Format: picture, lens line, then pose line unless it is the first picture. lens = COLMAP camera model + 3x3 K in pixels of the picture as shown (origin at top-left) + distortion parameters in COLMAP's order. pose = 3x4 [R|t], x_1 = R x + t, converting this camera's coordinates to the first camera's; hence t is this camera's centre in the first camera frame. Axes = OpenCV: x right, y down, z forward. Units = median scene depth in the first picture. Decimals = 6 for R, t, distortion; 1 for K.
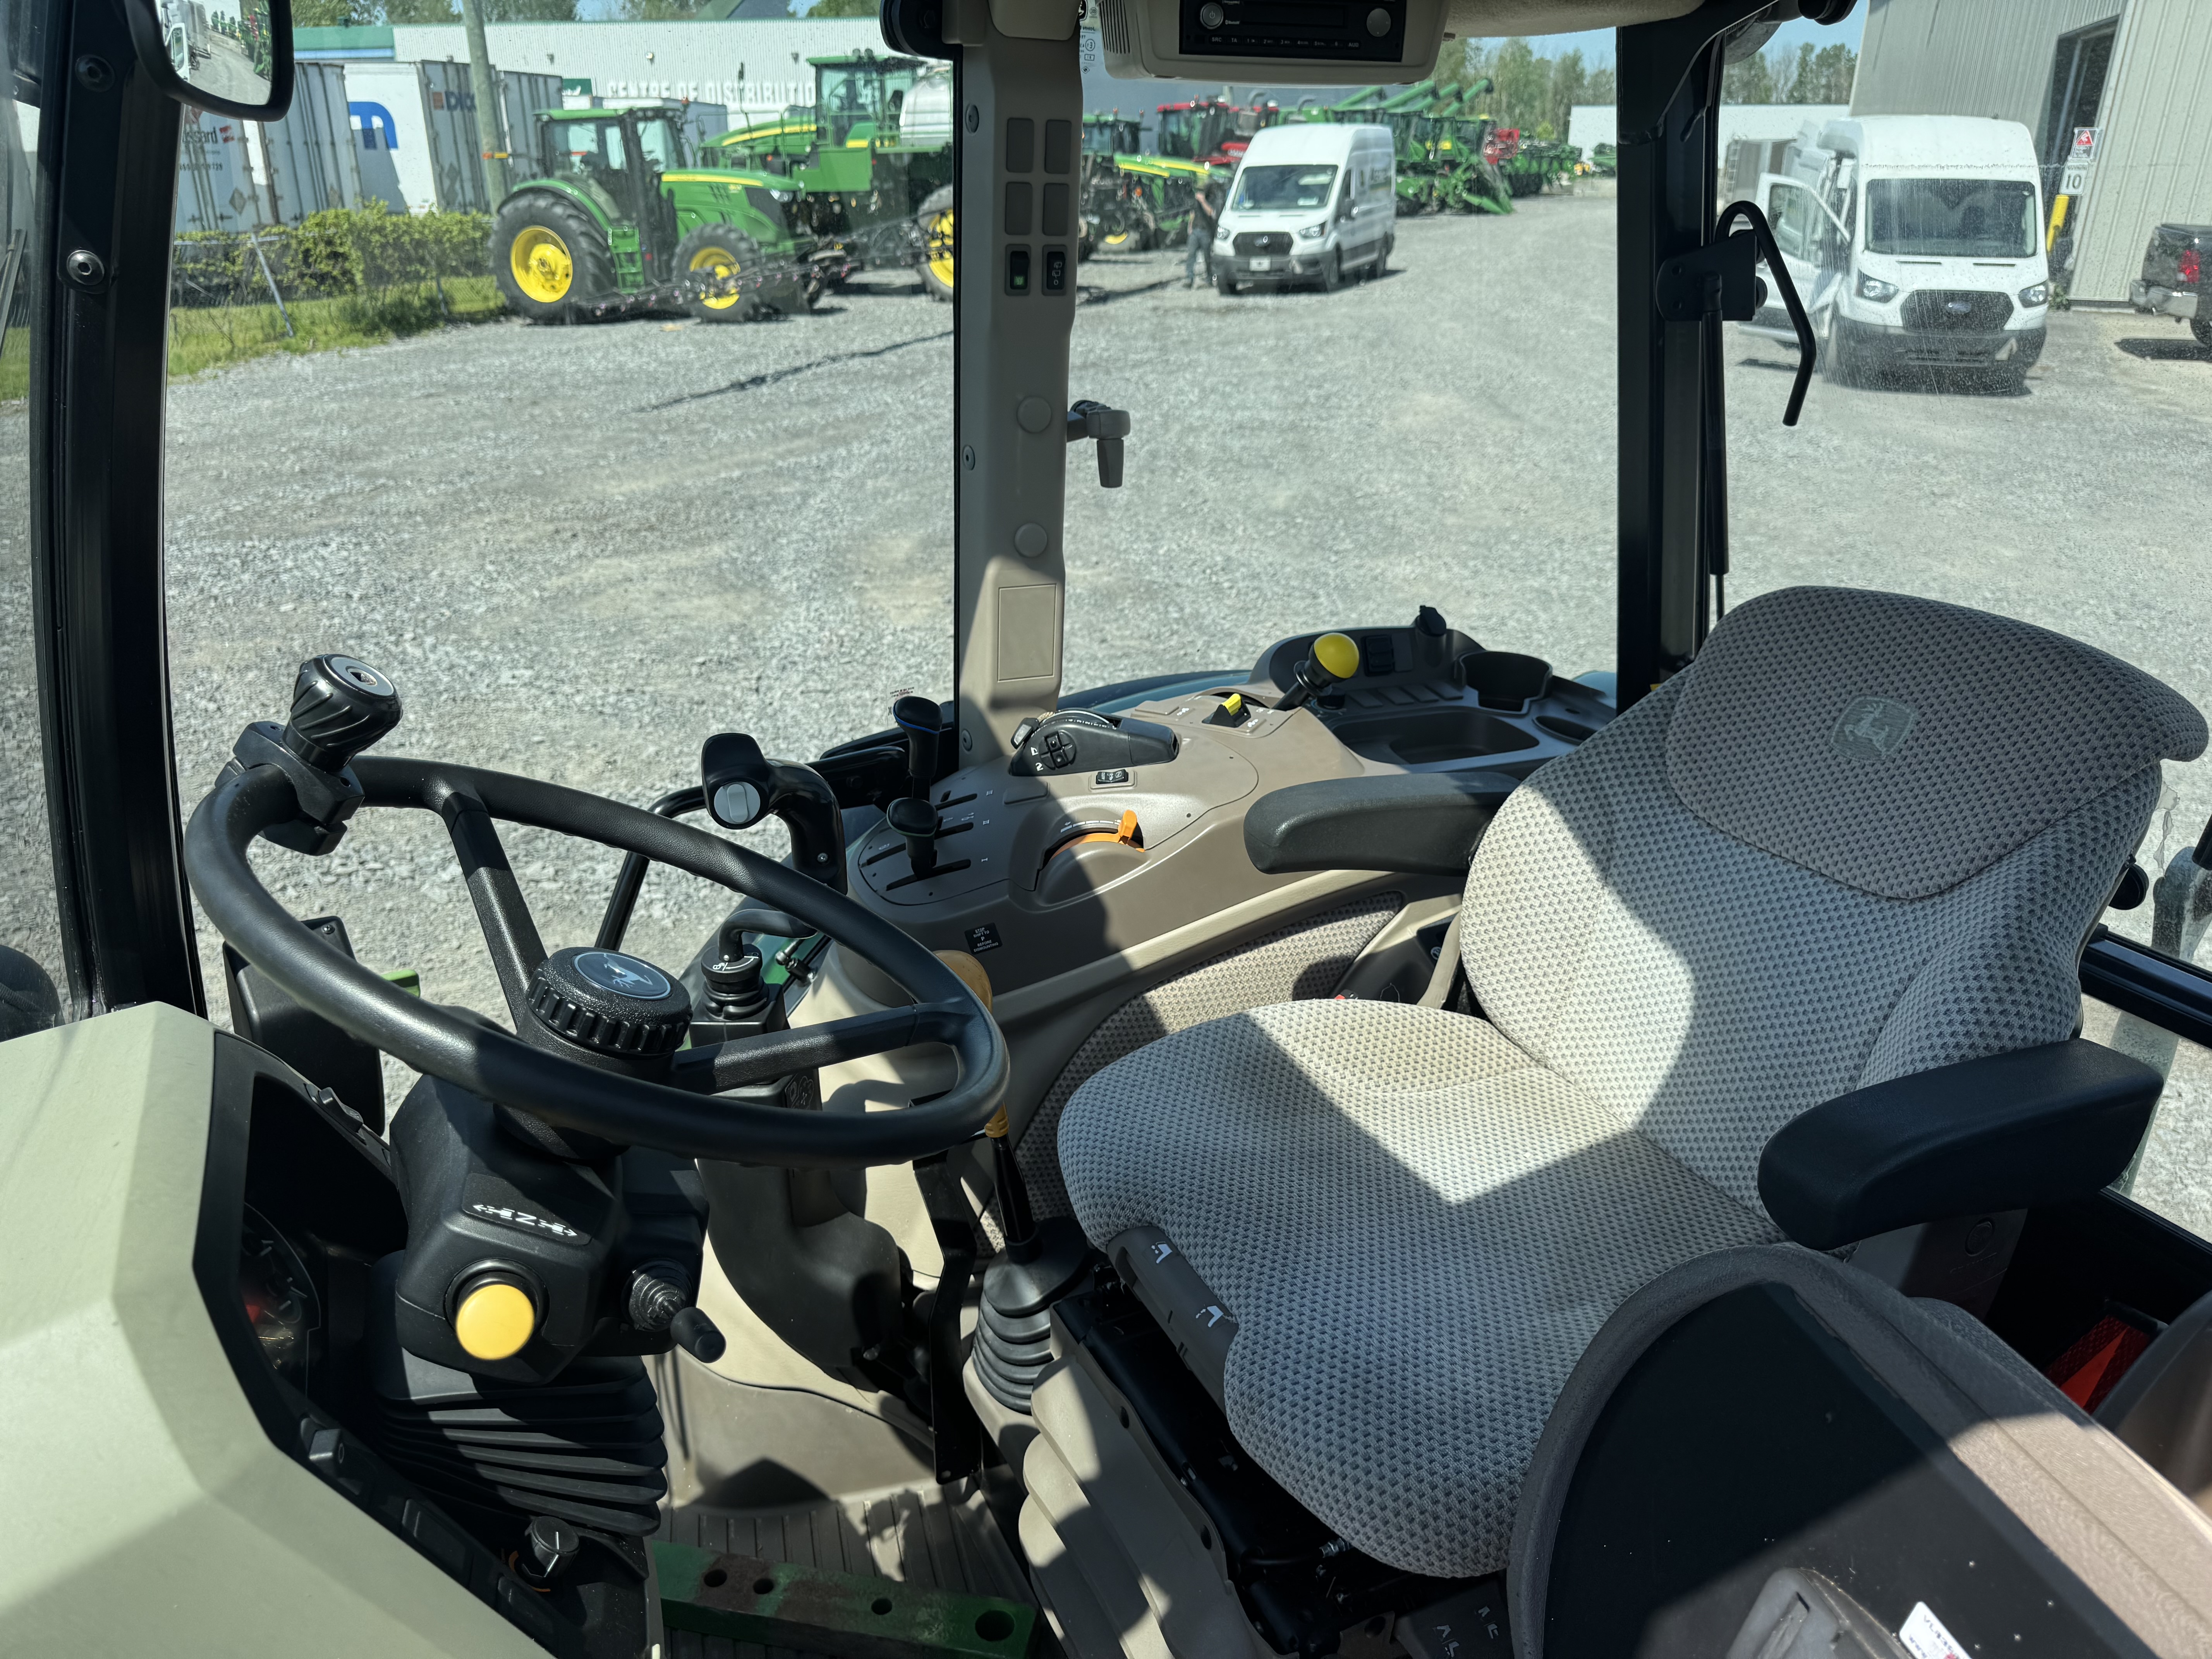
lens RADIAL K [[1580.7, 0, 1064.2], [0, 1580.7, 814.0], [0, 0, 1]] dist [0.034987, -0.025198]
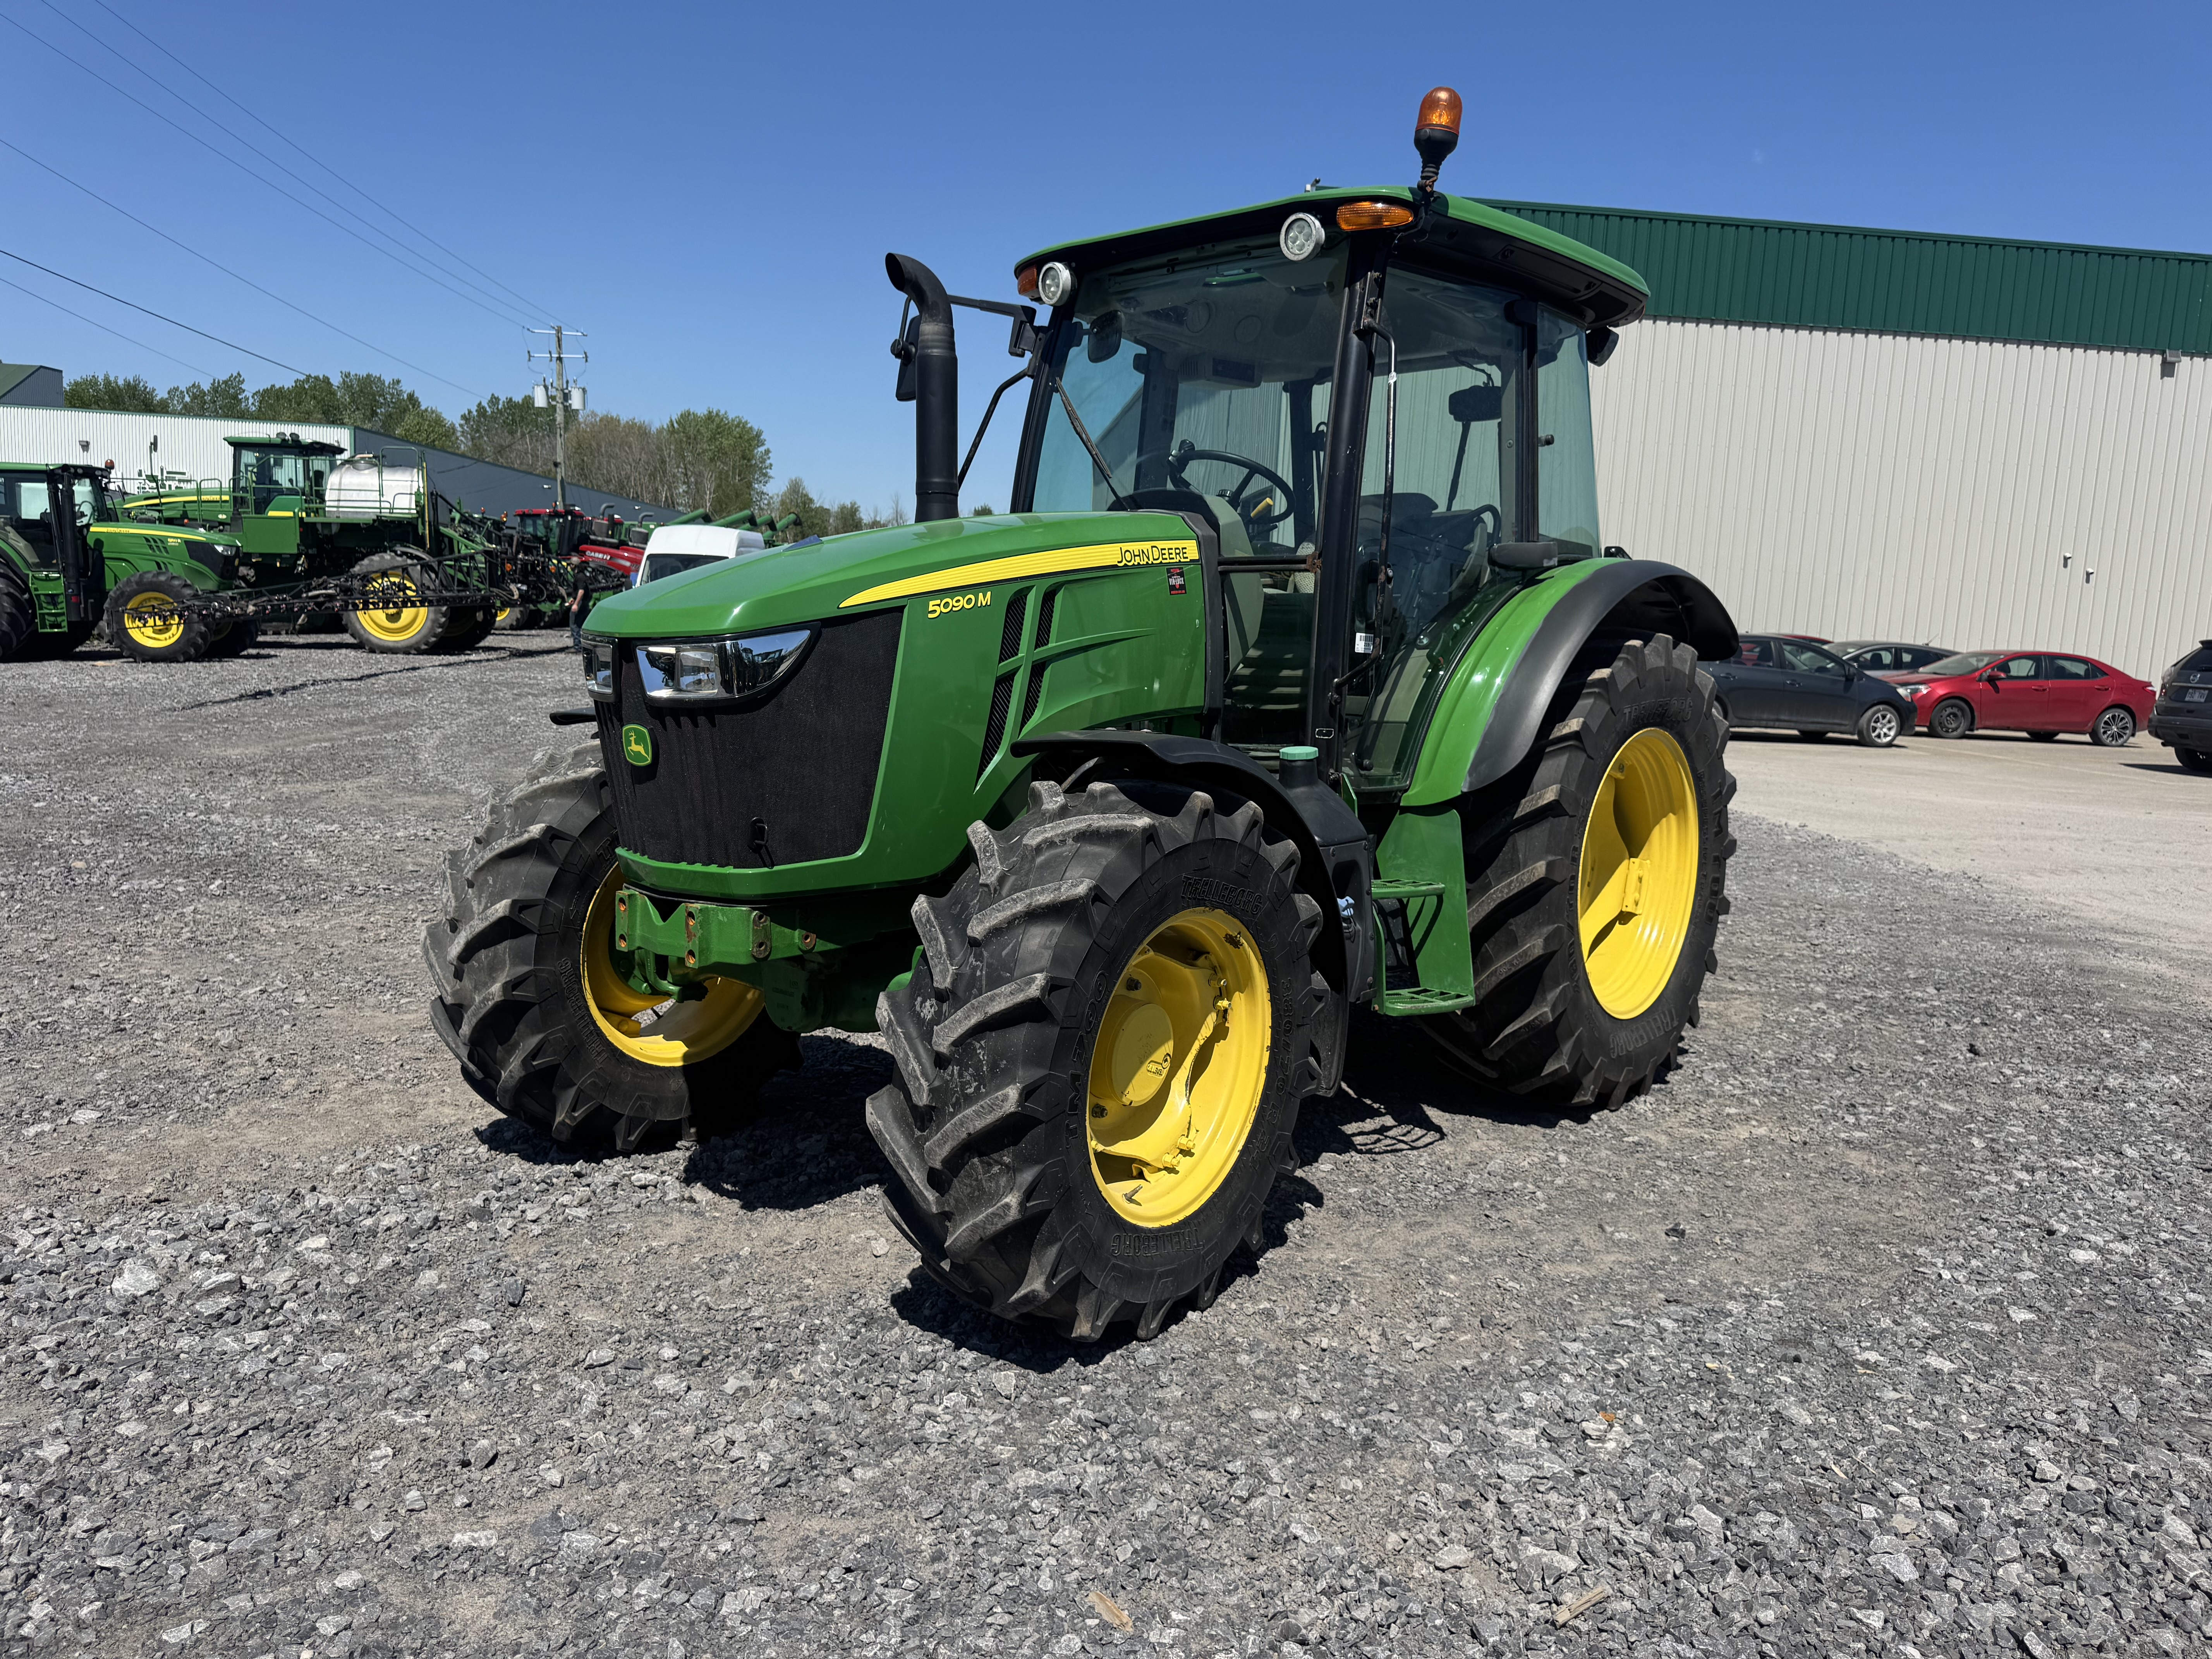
lens RADIAL K [[1580.7, 0, 1117.9], [0, 1580.7, 823.8], [0, 0, 1]] dist [0.034987, -0.025198]
pose [[0.897467, -0.022922, 0.440486, -0.101634], [0.127953, 0.969236, -0.210259, 0.083652], [-0.422116, 0.245062, 0.872790, -0.134436]]
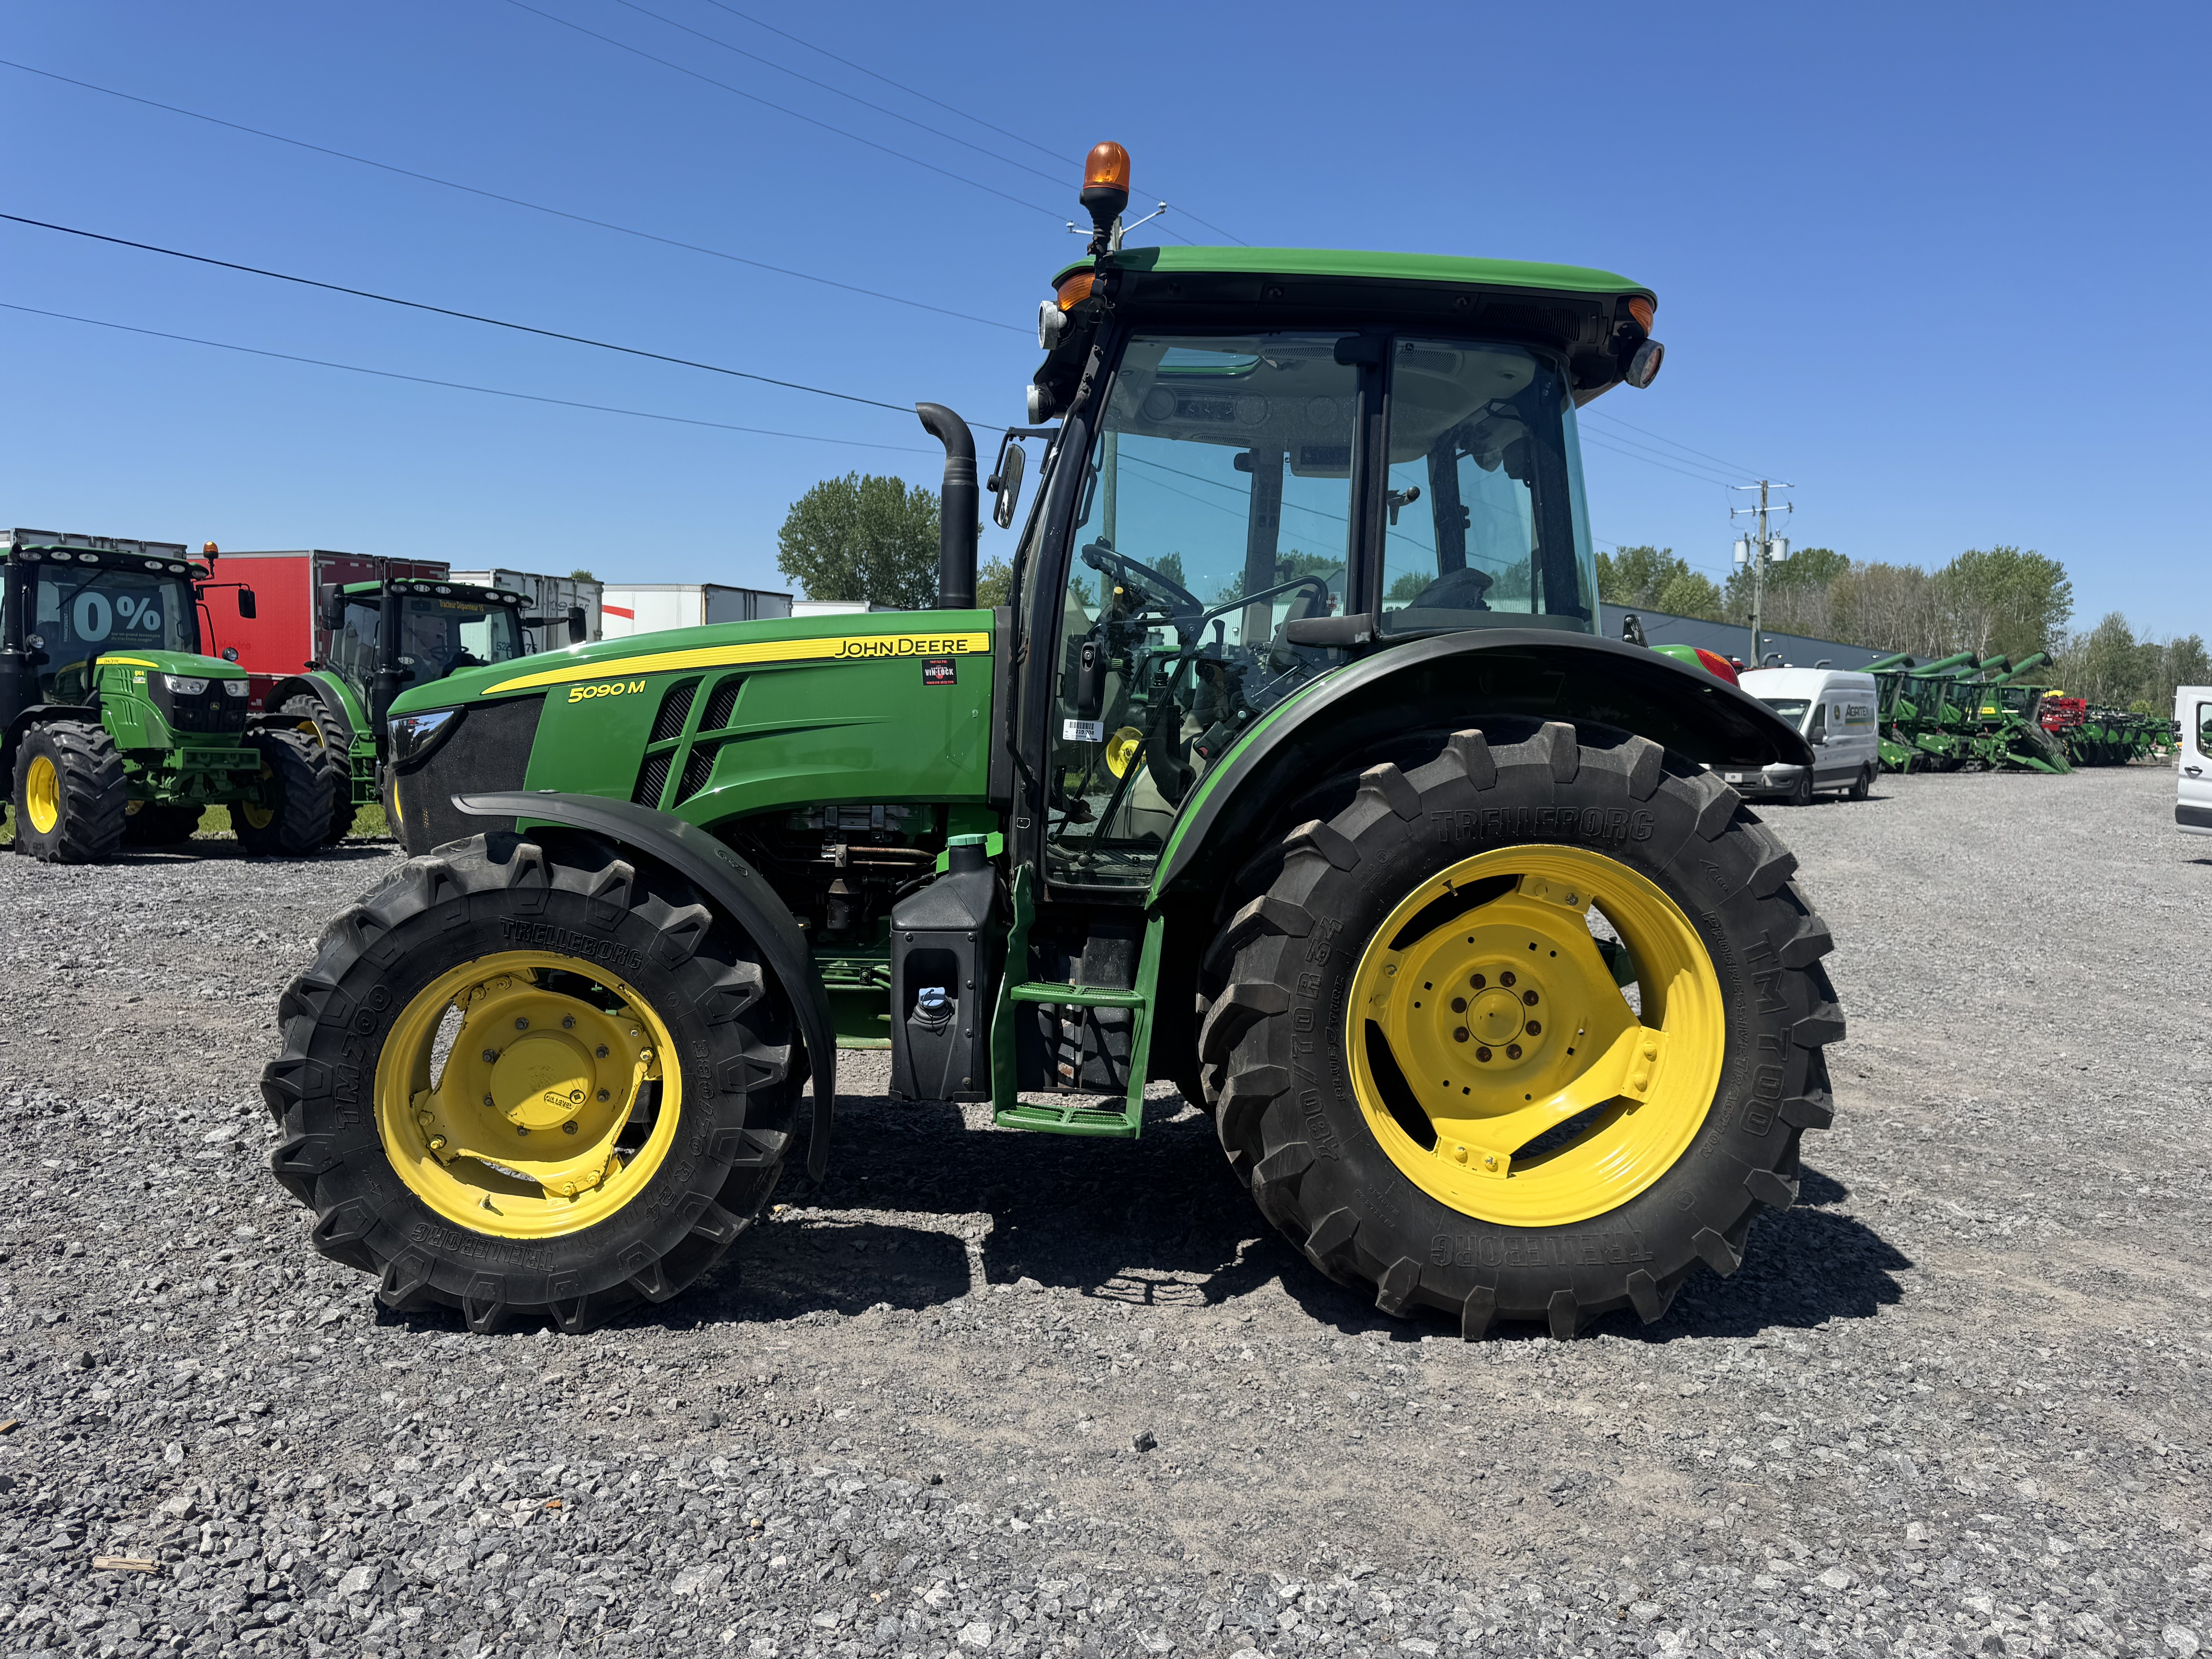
lens RADIAL K [[1580.7, 0, 1089.9], [0, 1580.7, 823.9], [0, 0, 1]] dist [0.034987, -0.025198]
pose [[0.948673, 0.050459, -0.312209, 0.043659], [-0.147534, 0.943801, -0.295758, 0.088063], [0.279739, 0.326639, 0.902803, -0.141808]]
